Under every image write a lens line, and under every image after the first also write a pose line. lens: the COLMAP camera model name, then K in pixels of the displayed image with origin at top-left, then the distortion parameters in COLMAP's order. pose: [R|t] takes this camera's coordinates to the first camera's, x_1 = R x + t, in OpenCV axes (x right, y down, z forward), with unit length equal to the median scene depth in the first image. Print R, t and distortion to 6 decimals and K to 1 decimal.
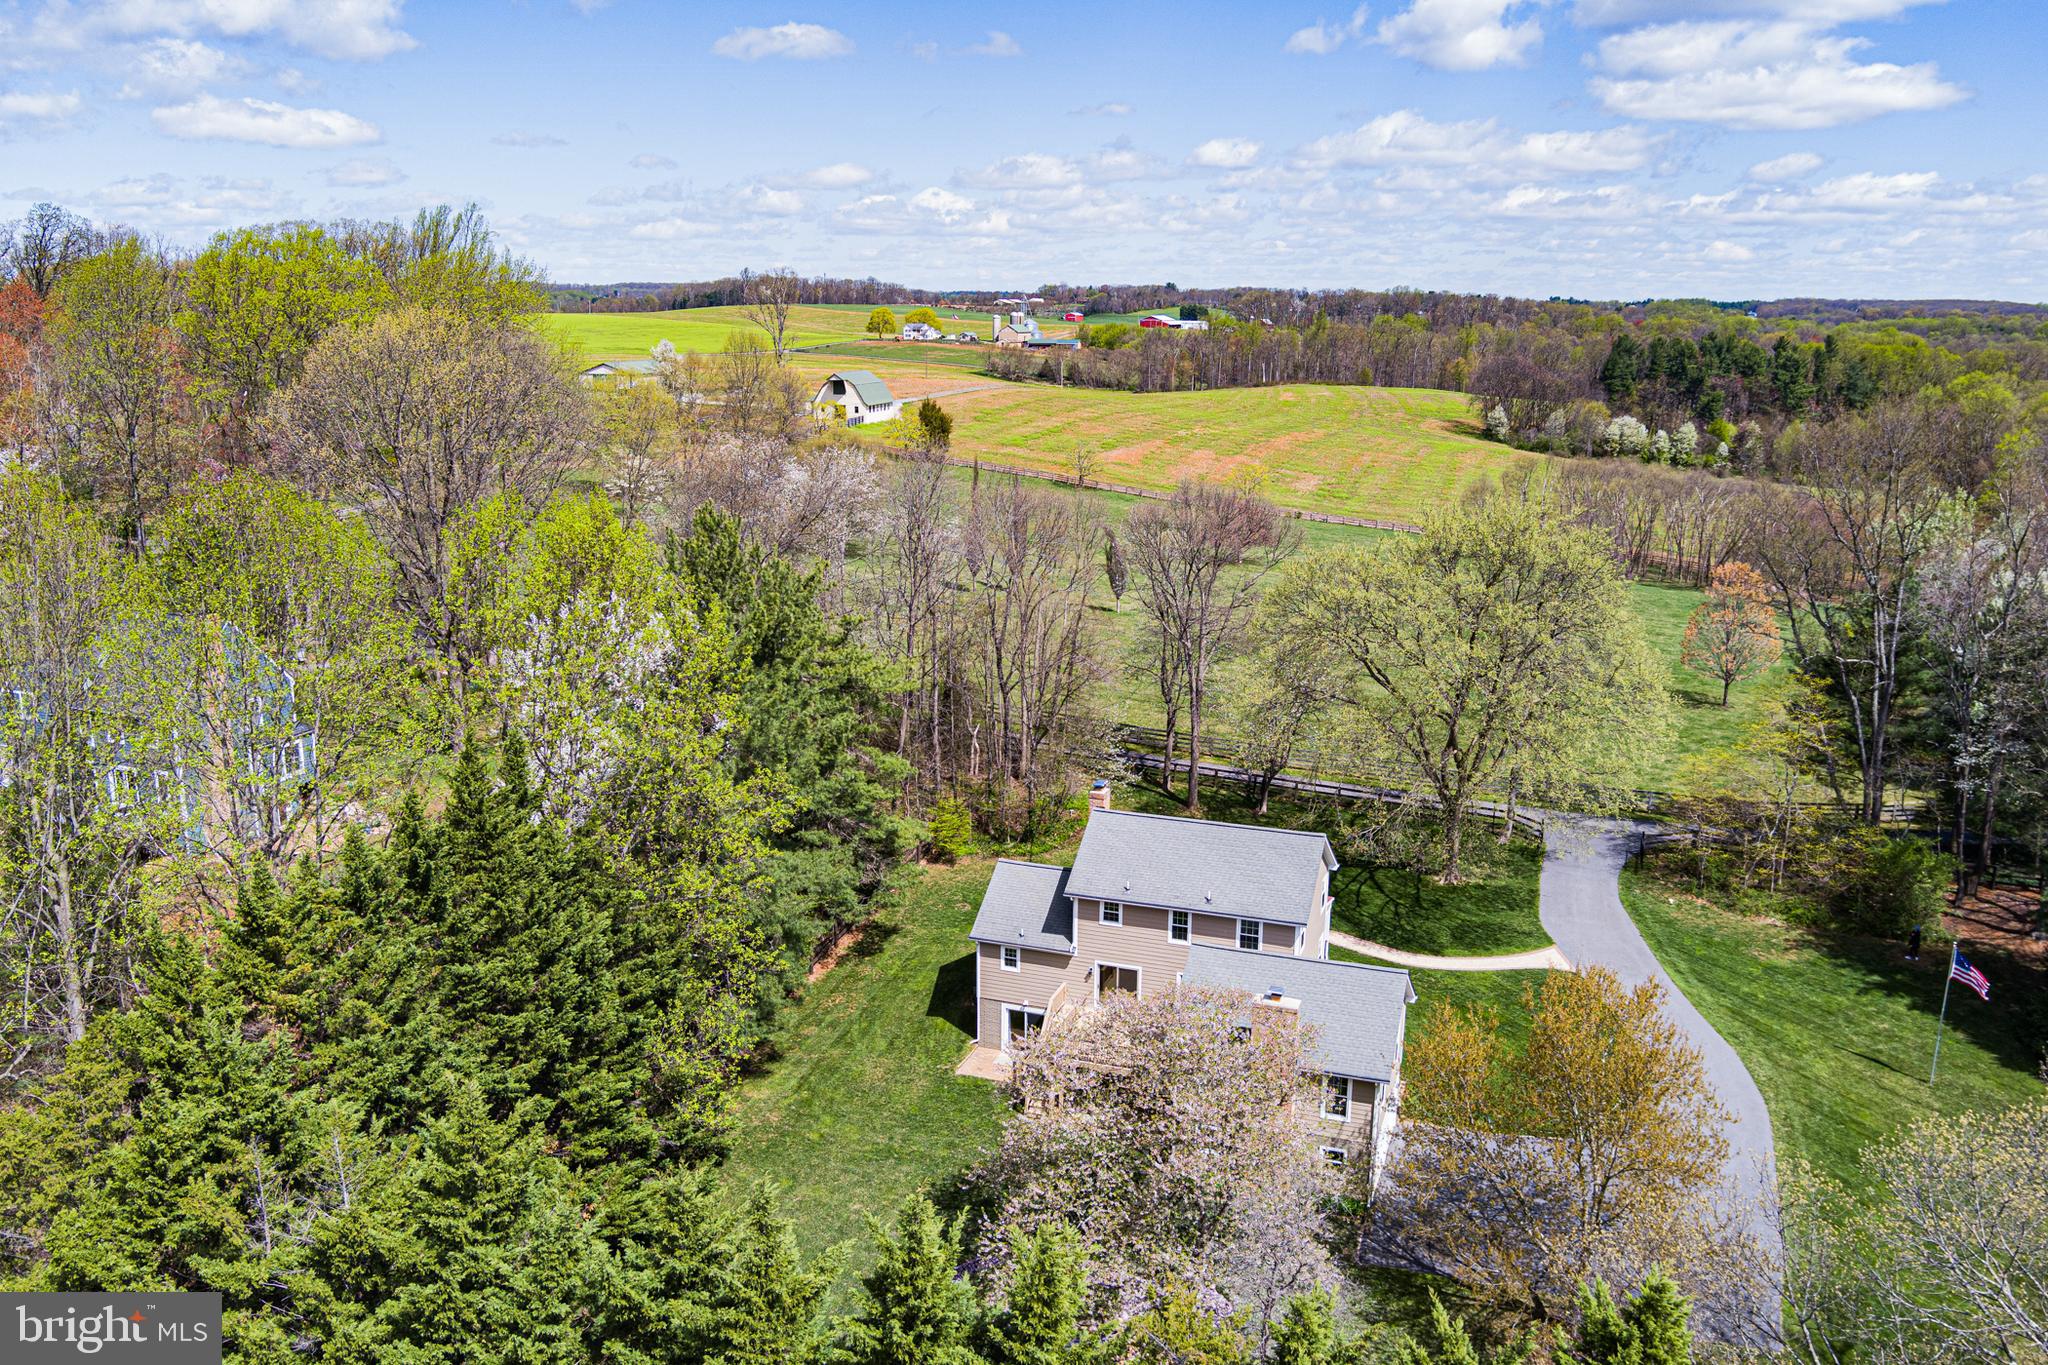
lens RADIAL K [[1650.1, 0, 1019.3], [0, 1650.1, 694.2], [0, 0, 1]] dist [-0.059527, -0.000468]
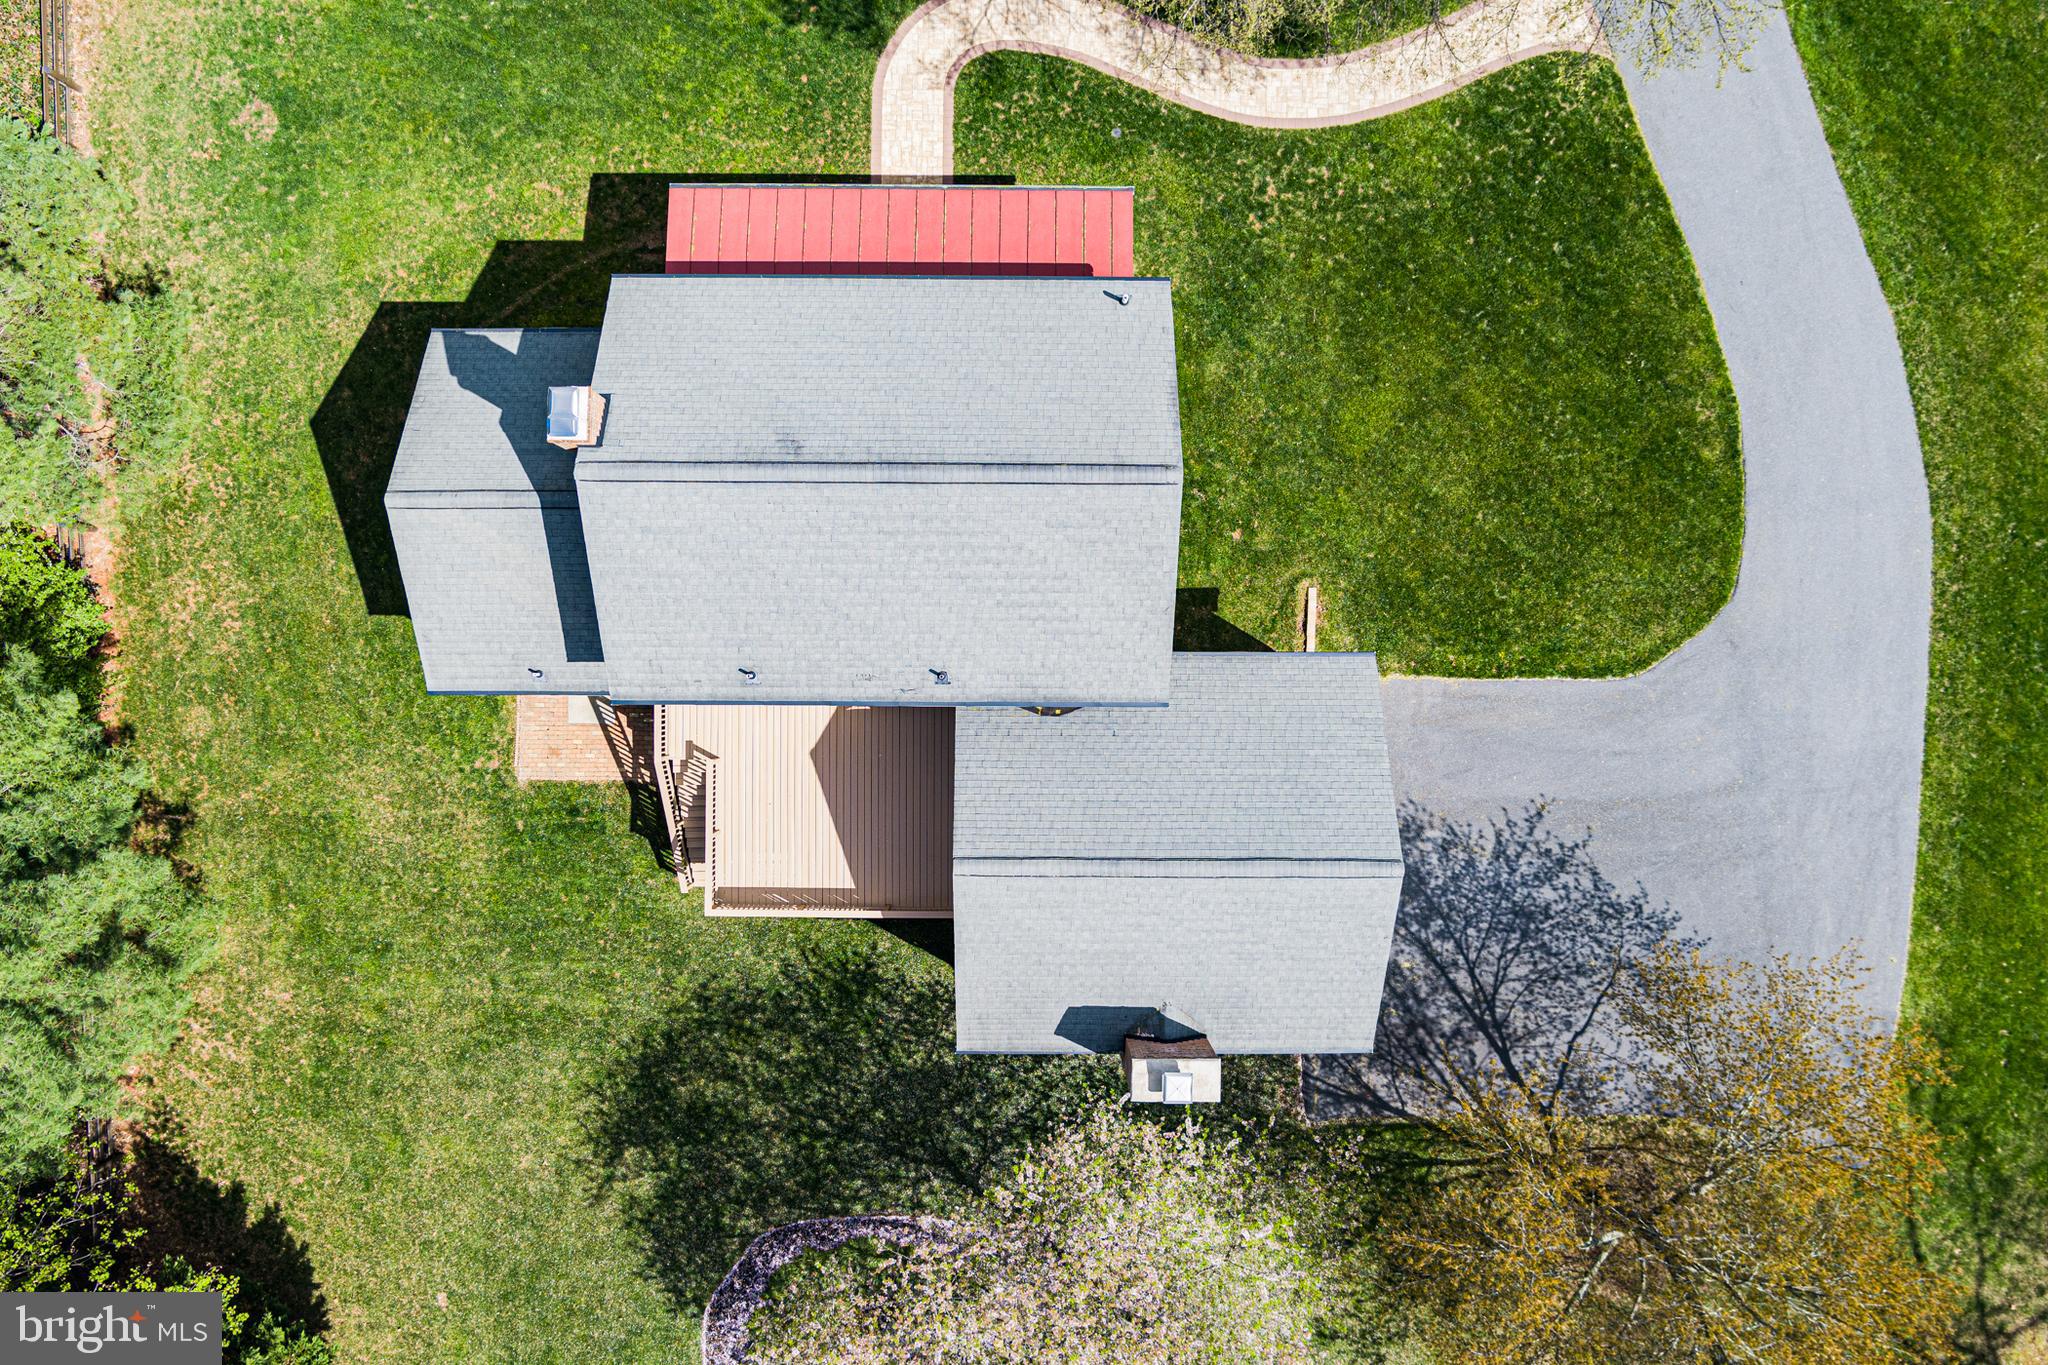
lens RADIAL K [[1650.1, 0, 1019.3], [0, 1650.1, 694.2], [0, 0, 1]] dist [-0.059527, -0.000468]
pose [[0.939710, -0.341958, -0.003226, 0.123732], [0.079781, 0.210049, 0.974430, -0.280549], [-0.332537, -0.915939, 0.224667, 0.818741]]
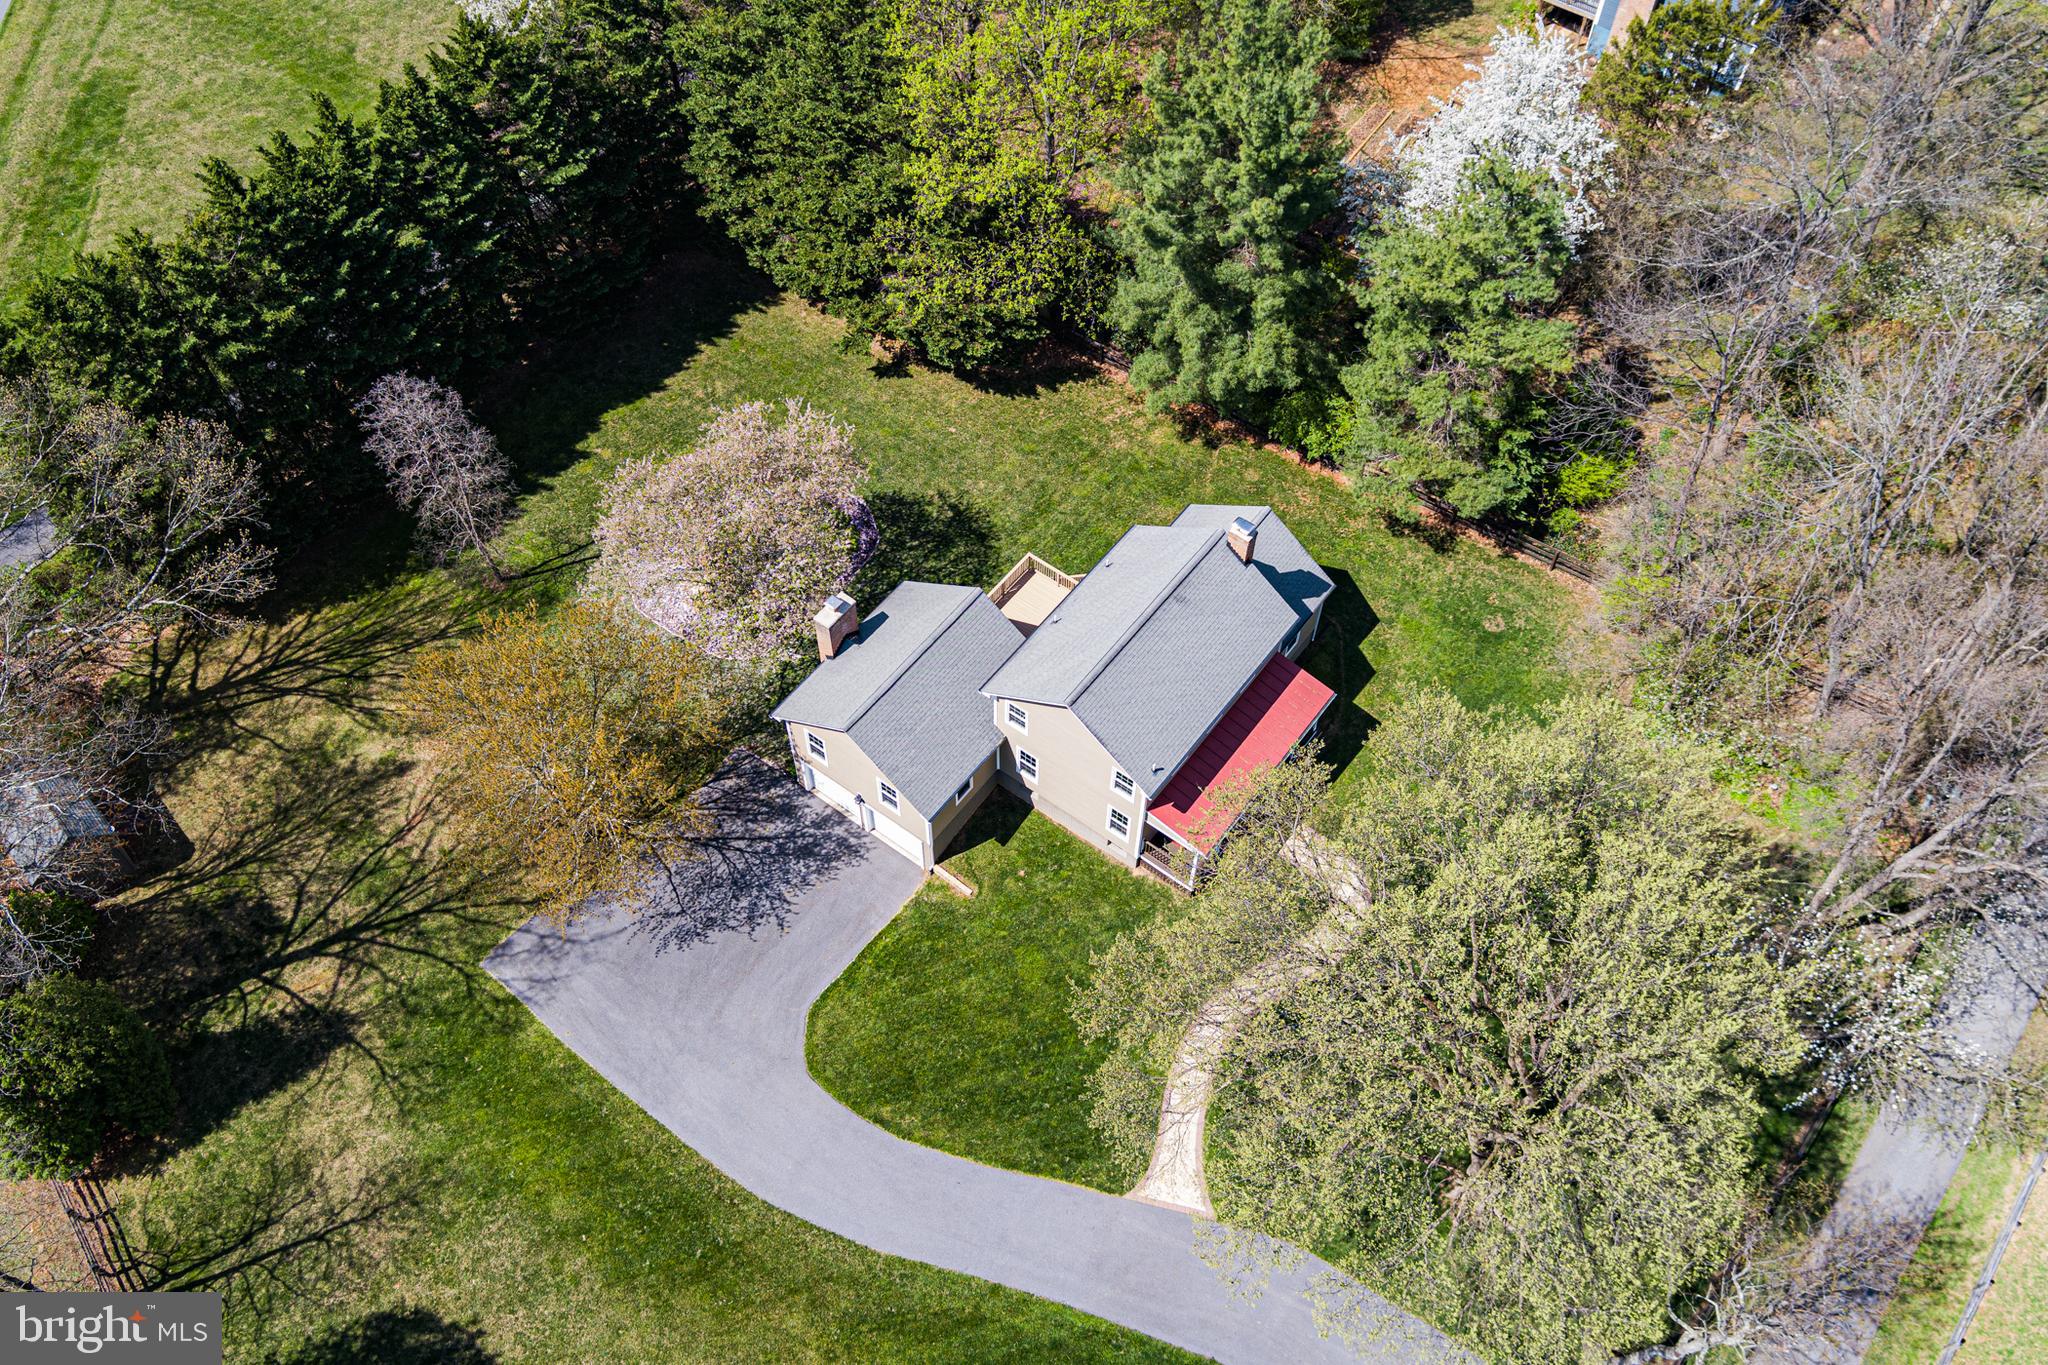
lens RADIAL K [[1650.1, 0, 1019.3], [0, 1650.1, 694.2], [0, 0, 1]] dist [-0.059527, -0.000468]
pose [[-0.286756, 0.788110, -0.544659, 0.613645], [-0.232219, 0.494398, 0.837643, -0.587458], [0.929433, 0.366679, 0.041242, 0.882038]]
